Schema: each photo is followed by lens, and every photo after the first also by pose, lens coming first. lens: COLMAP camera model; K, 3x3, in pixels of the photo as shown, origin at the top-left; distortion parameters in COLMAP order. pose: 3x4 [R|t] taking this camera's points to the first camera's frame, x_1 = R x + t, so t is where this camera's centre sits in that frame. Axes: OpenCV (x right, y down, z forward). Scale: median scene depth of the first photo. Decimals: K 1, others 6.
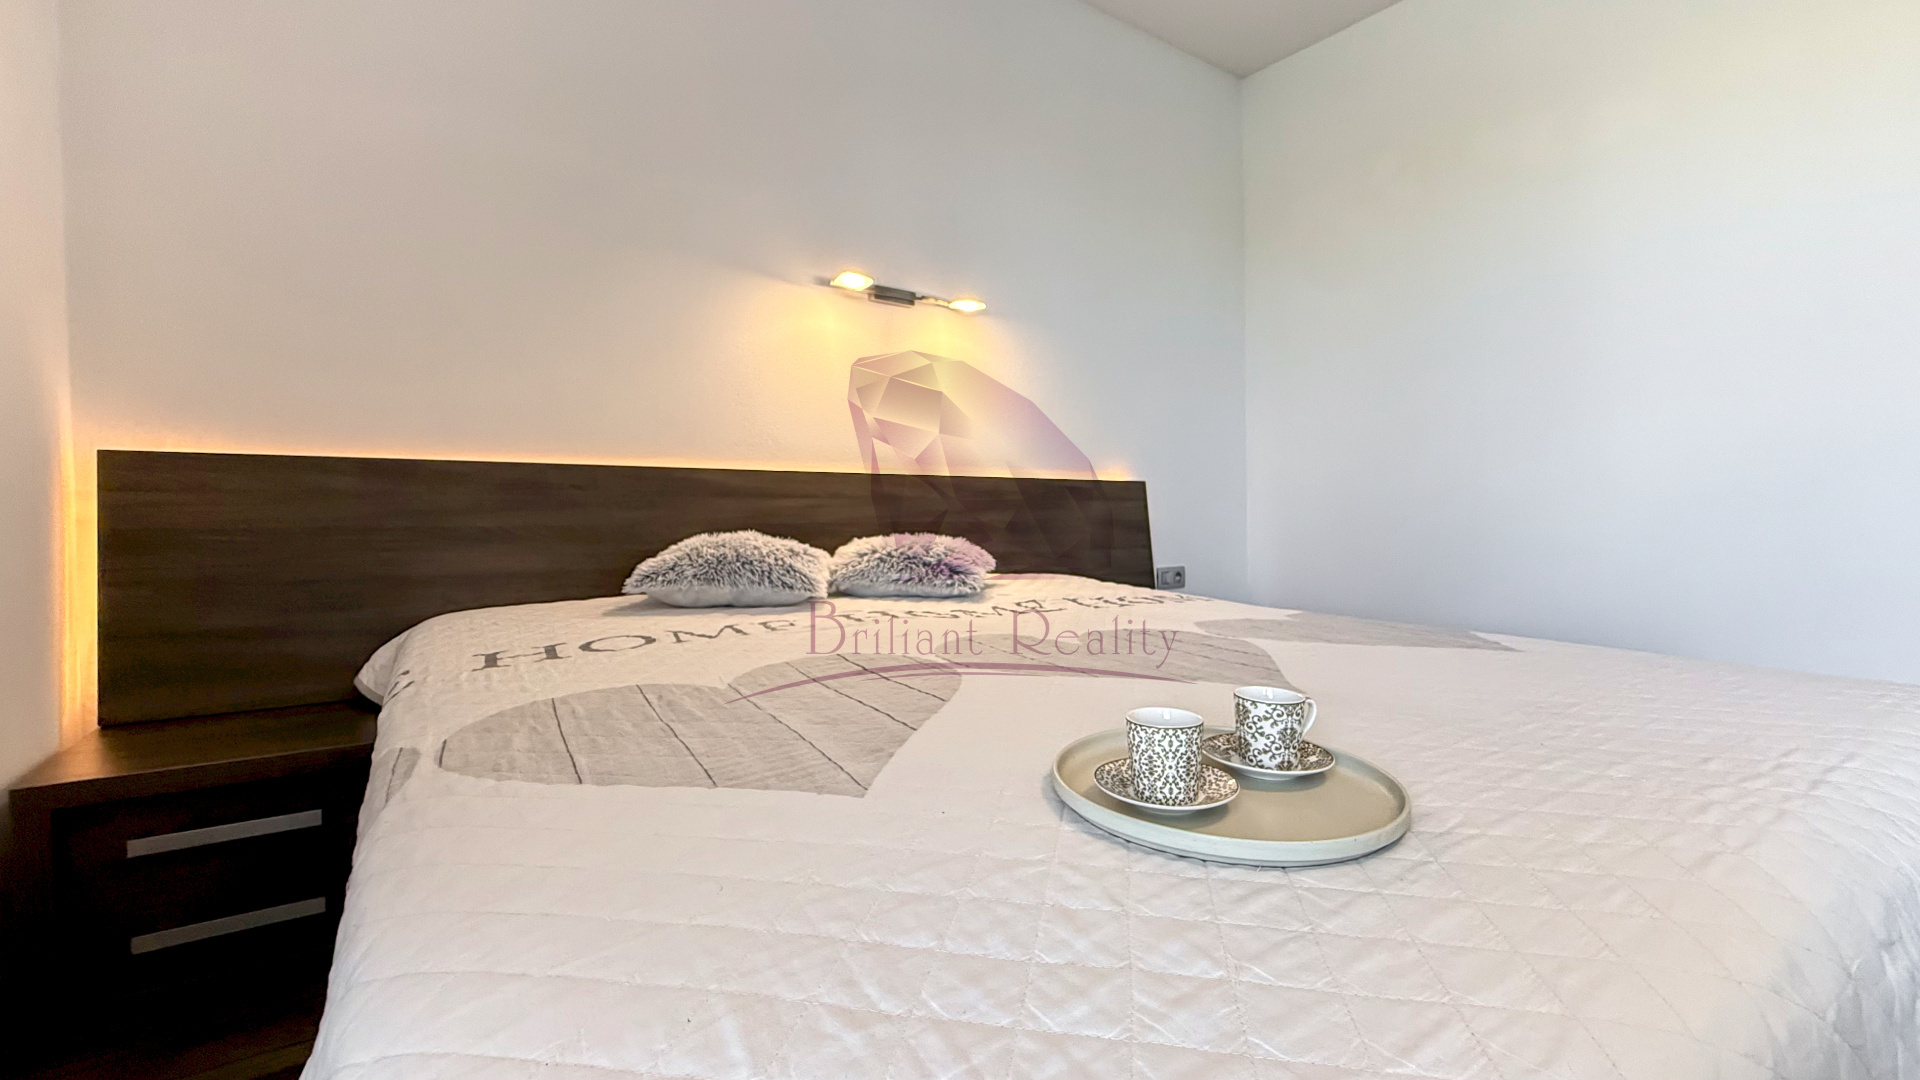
lens RADIAL K [[799.4, 0, 944.2], [0, 799.4, 573.0], [0, 0, 1]] dist [0.000552, 0.000276]
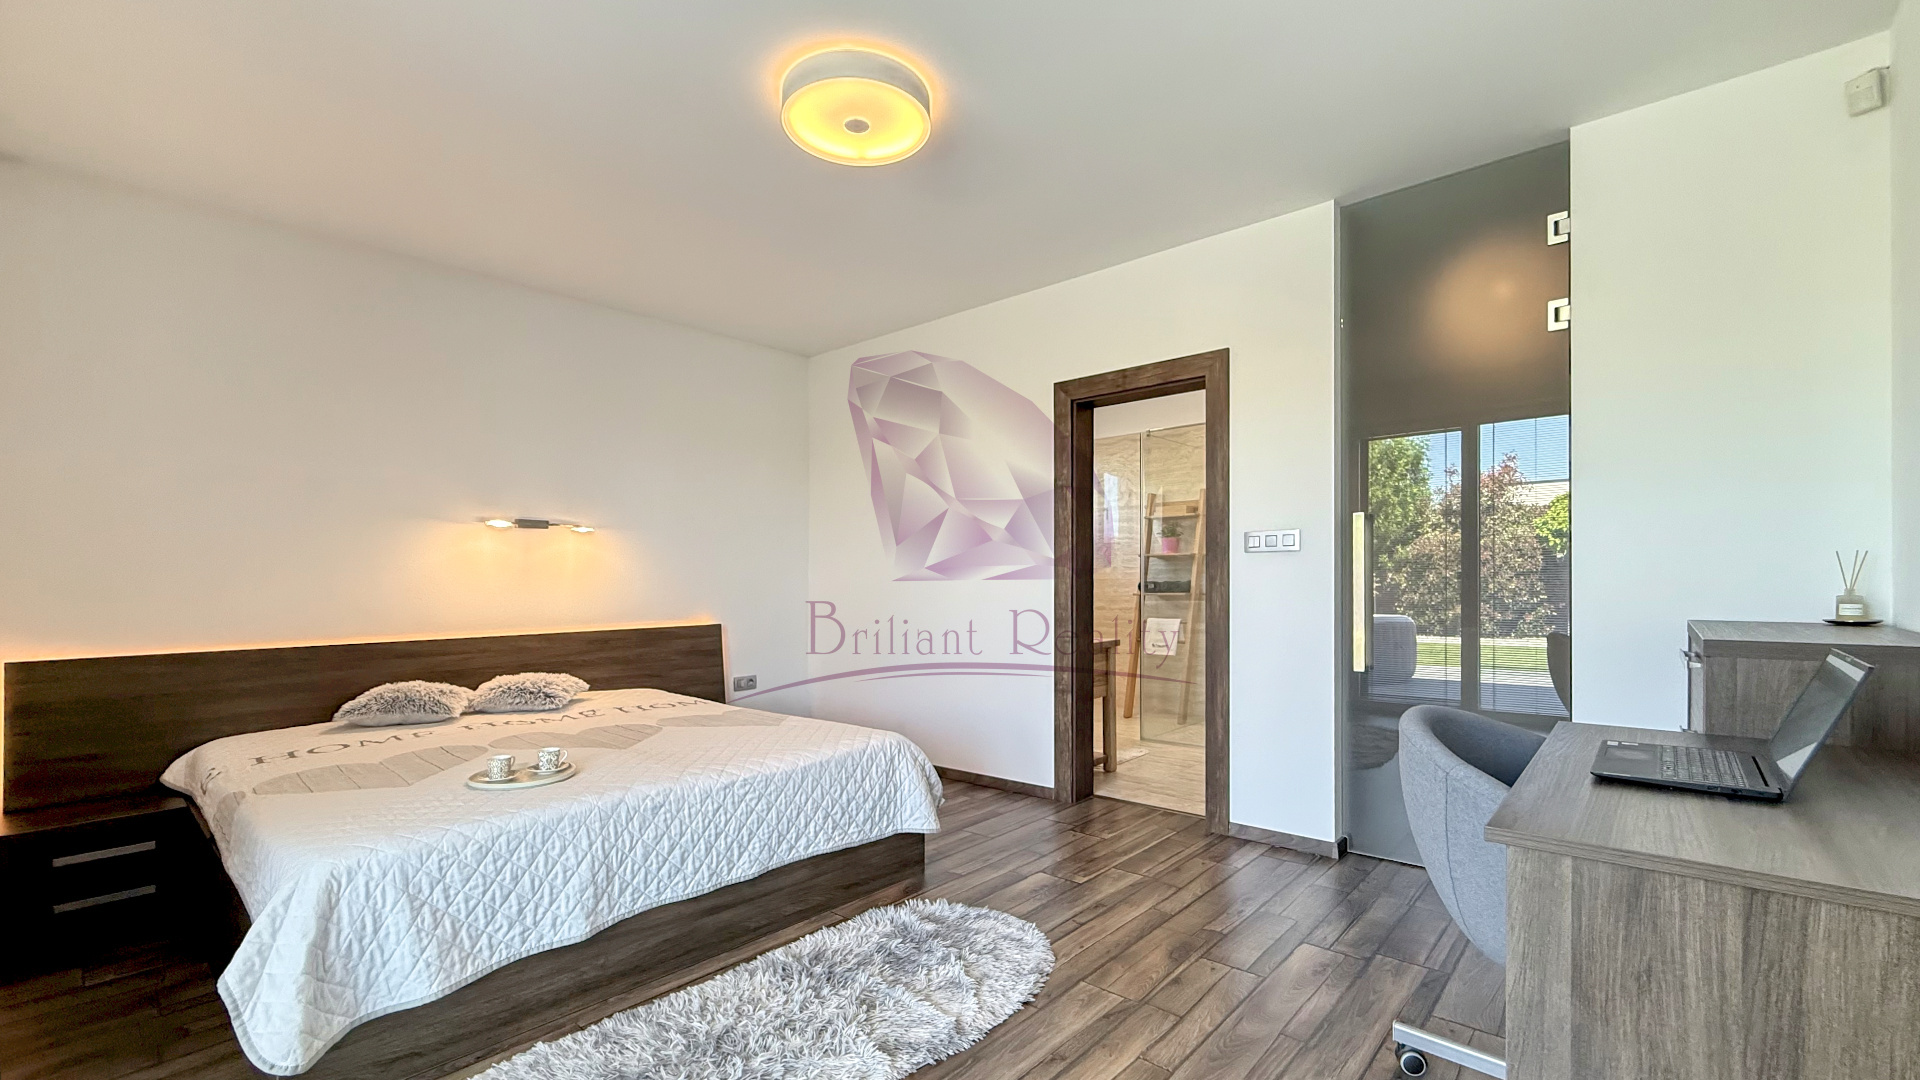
lens RADIAL K [[799.4, 0, 944.2], [0, 799.4, 573.0], [0, 0, 1]] dist [0.000552, 0.000276]
pose [[0.965436, -0.011505, 0.260385, 0.456843], [0.036926, 0.994986, -0.092950, -0.086540], [-0.258010, 0.099352, 0.961020, -1.106888]]
